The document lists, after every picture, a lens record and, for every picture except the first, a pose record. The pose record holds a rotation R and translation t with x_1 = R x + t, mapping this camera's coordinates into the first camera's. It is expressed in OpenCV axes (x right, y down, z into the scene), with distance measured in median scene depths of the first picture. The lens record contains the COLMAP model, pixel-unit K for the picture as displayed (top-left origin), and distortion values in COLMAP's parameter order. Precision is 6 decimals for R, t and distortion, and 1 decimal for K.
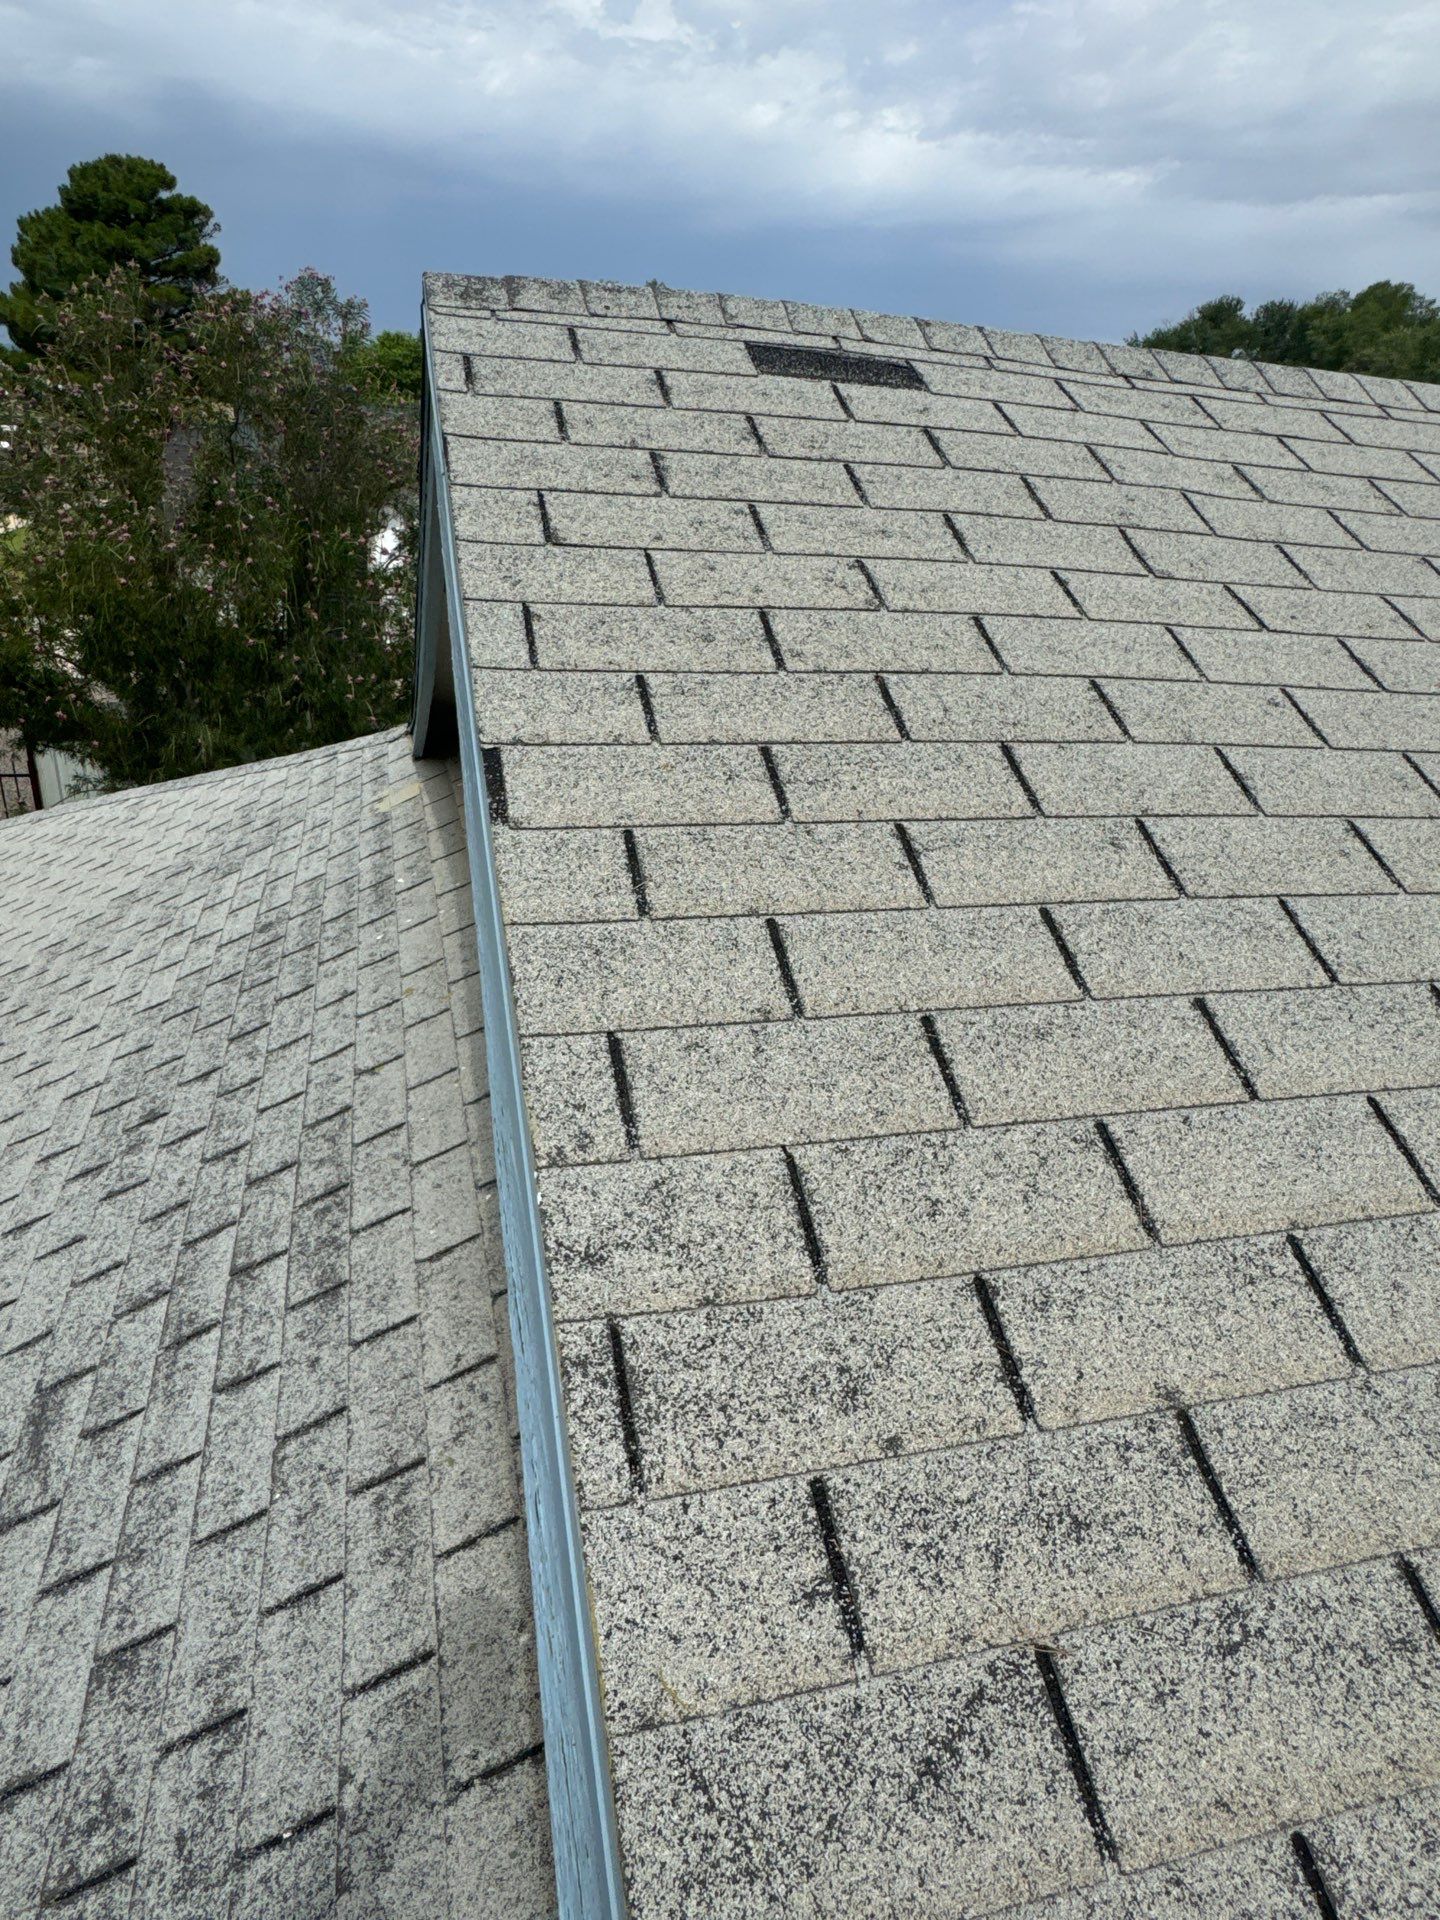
lens RADIAL K [[1153.8, 0, 704.2], [0, 1153.8, 953.3], [0, 0, 1]] dist [0.001821, -0.000379]
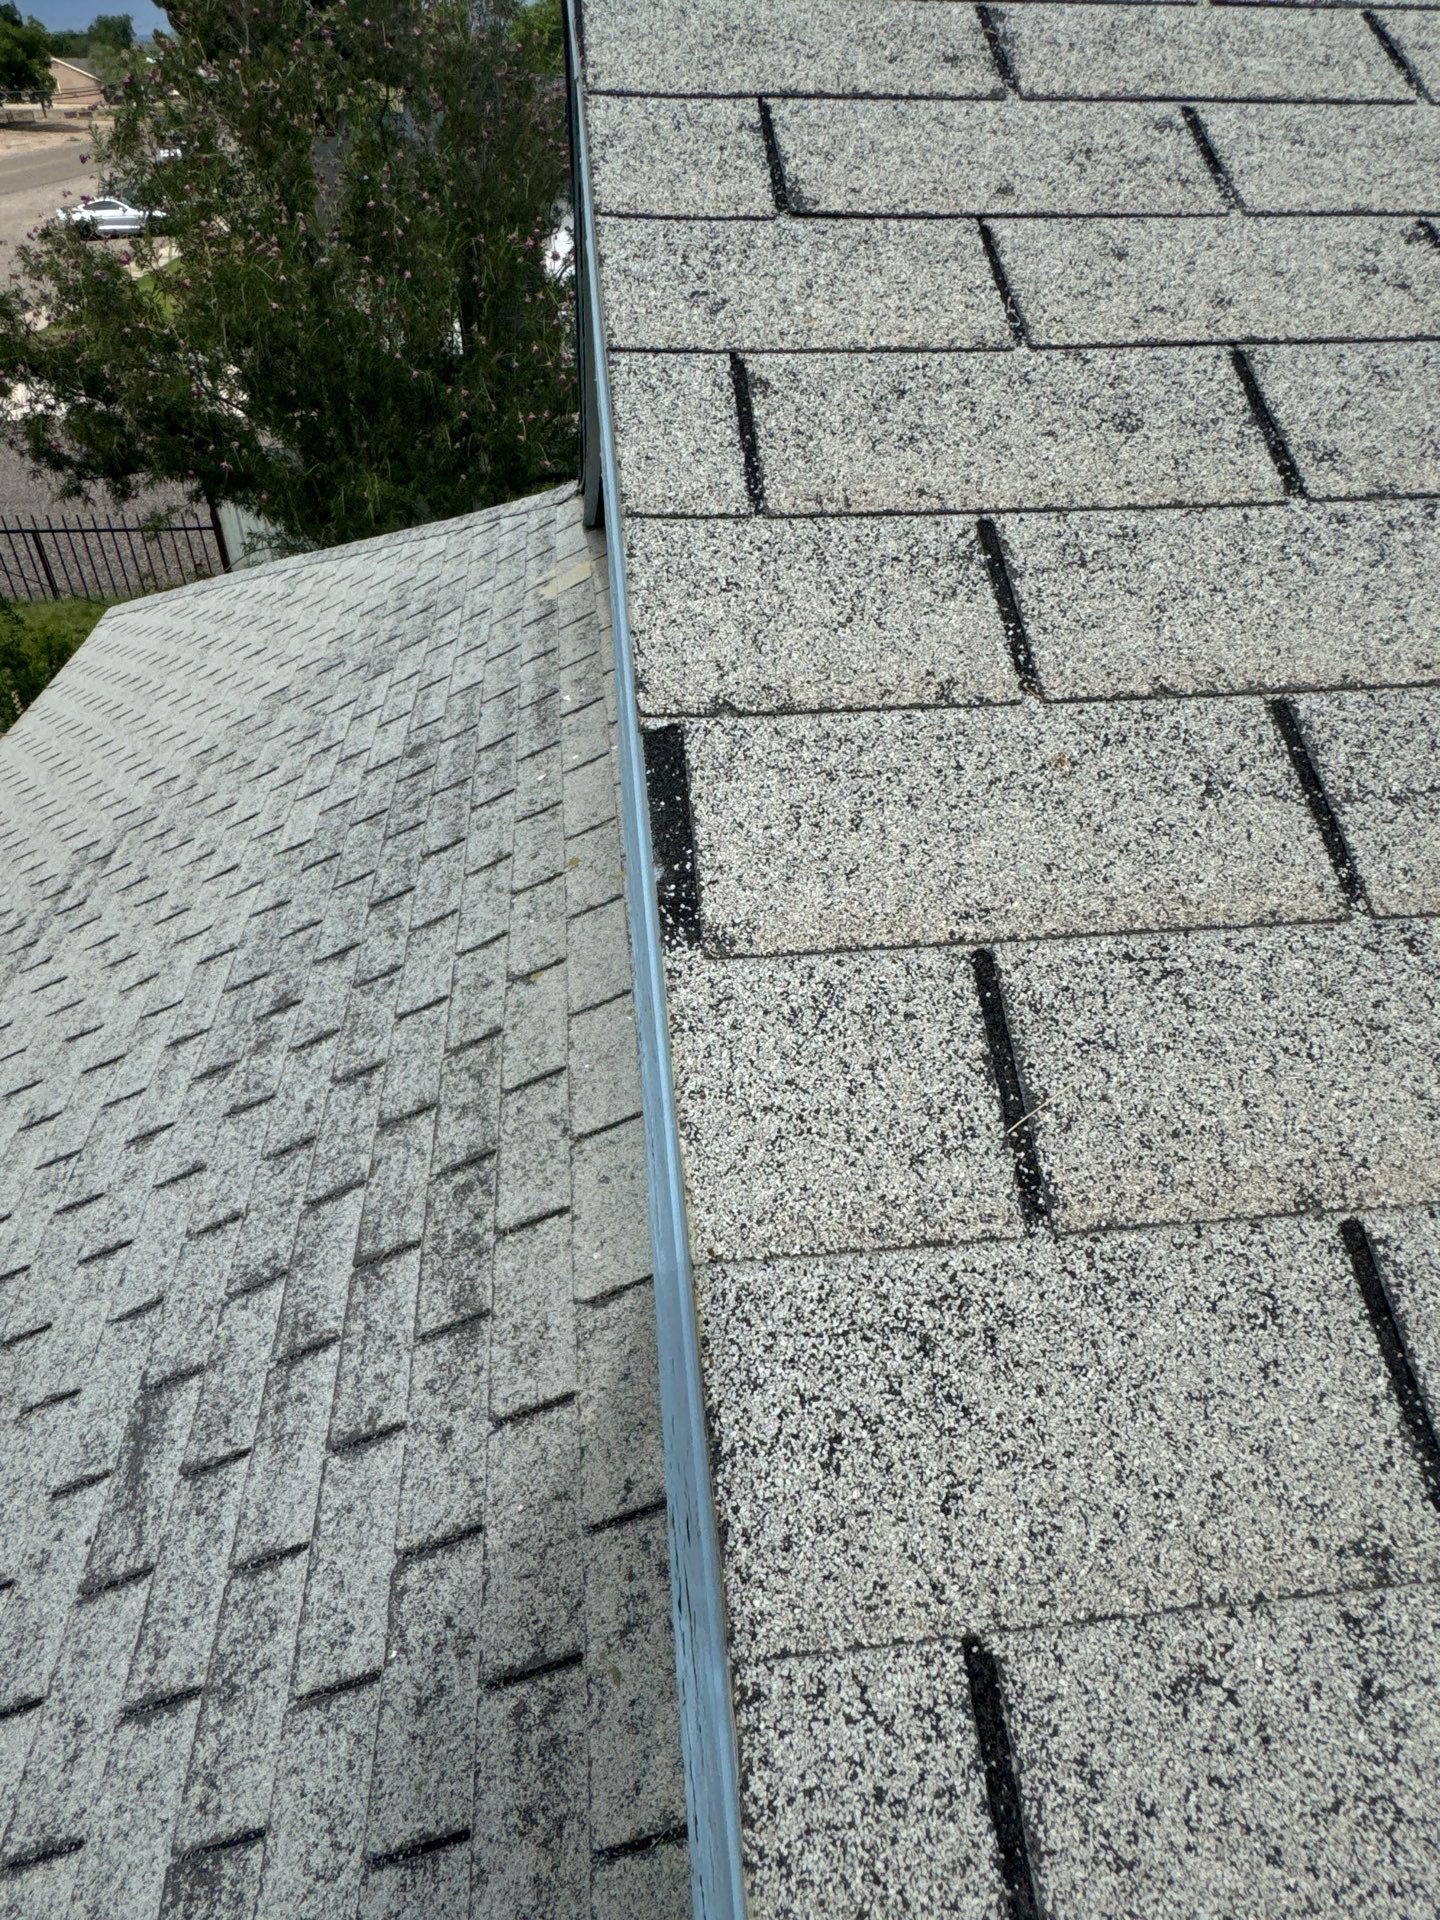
lens RADIAL K [[1142.8, 0, 720.0], [0, 1142.8, 960.0], [0, 0, 1]] dist [-0.003492, 0.000843]
pose [[0.989257, 0.039258, -0.140818, -0.069769], [-0.006888, 0.974714, 0.223348, -0.134212], [0.146025, -0.219979, 0.964513, 0.399529]]
